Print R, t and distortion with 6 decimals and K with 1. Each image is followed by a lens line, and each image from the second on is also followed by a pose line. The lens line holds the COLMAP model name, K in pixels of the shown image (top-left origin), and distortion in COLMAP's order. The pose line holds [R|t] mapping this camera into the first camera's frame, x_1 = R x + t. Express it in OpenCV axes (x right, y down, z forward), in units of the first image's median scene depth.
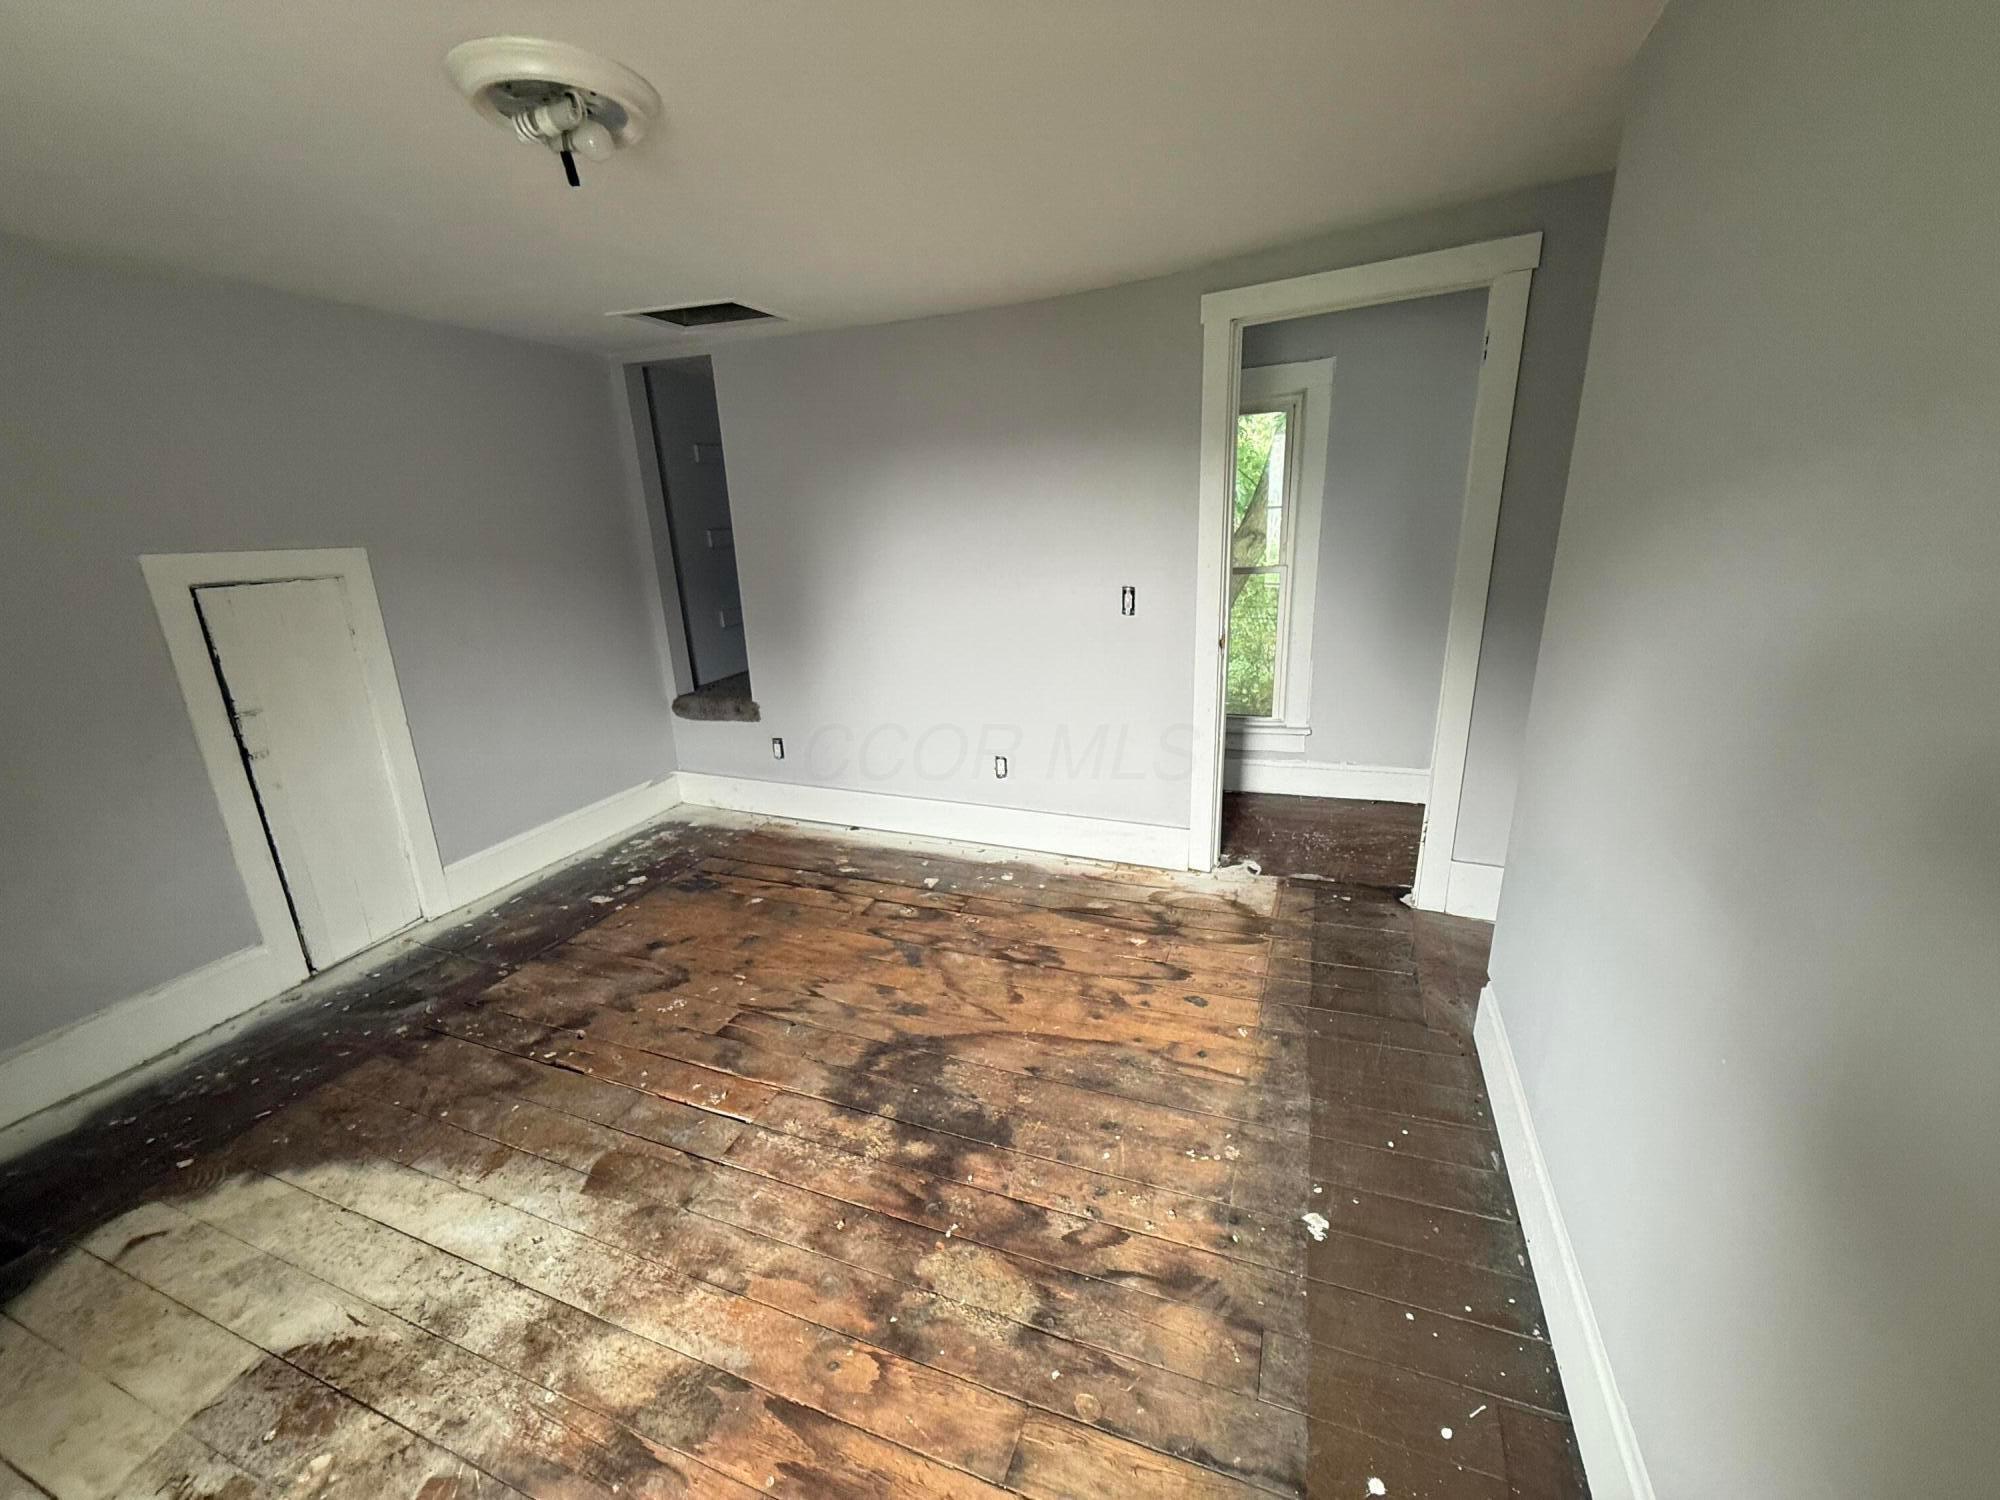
lens RADIAL K [[796.4, 0, 1007.3], [0, 796.4, 742.2], [0, 0, 1]] dist [0.002743, 0.000461]
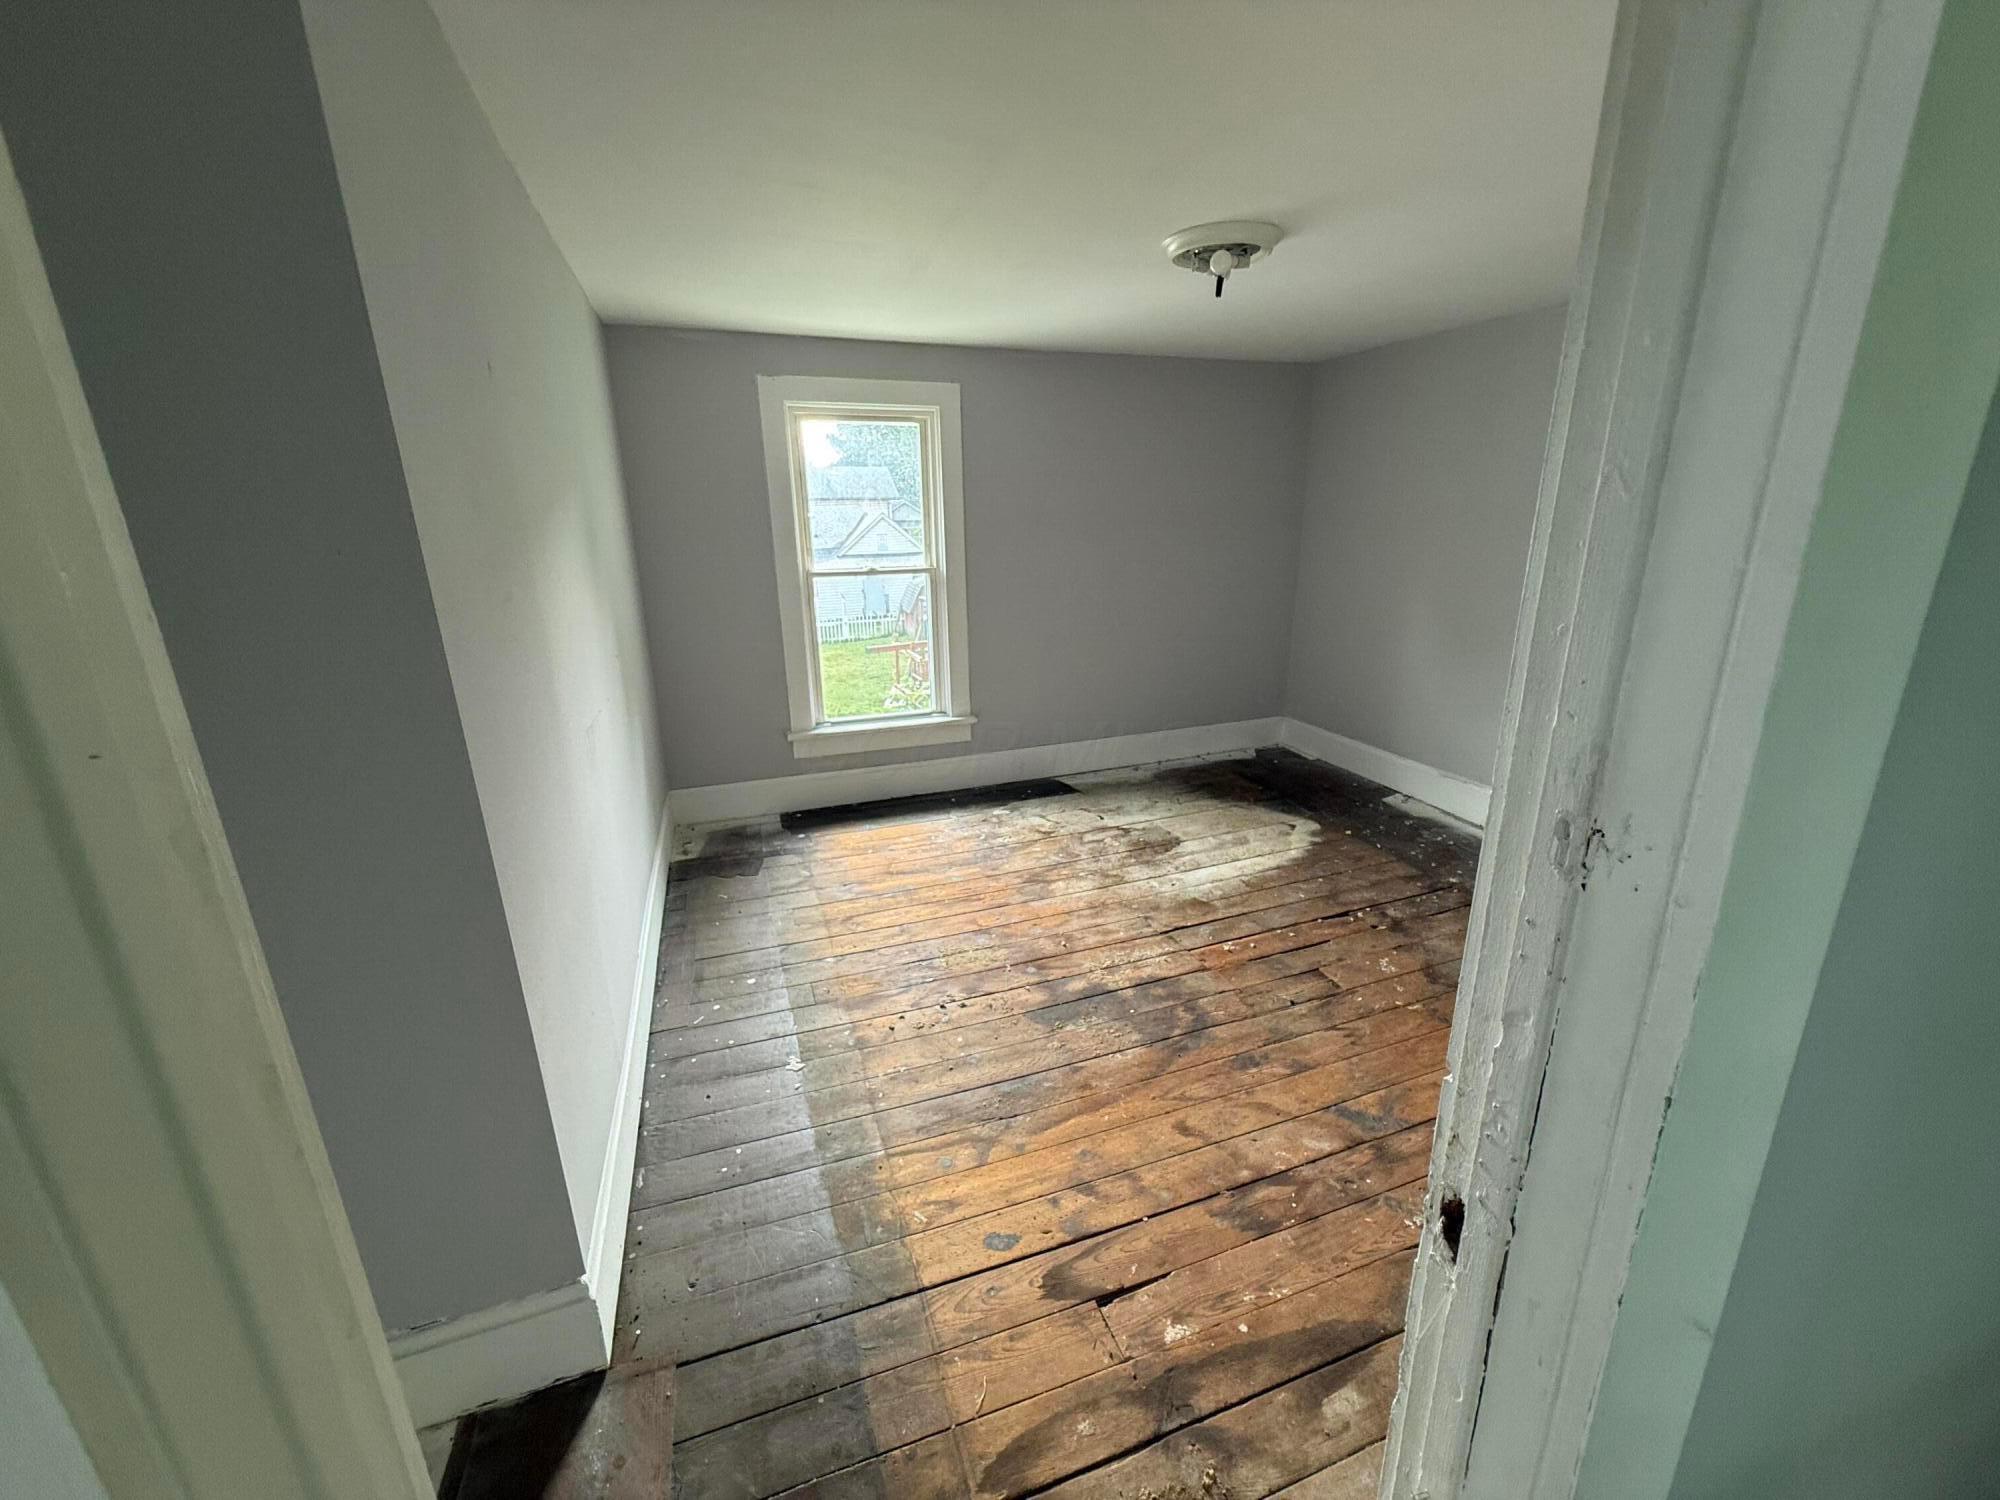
lens RADIAL K [[796.4, 0, 1007.3], [0, 796.4, 742.2], [0, 0, 1]] dist [0.002743, 0.000461]
pose [[-0.754207, 0.233092, -0.613873, 0.601189], [-0.142596, 0.854425, 0.499624, -0.421102], [0.640967, 0.464356, -0.611175, 1.325493]]
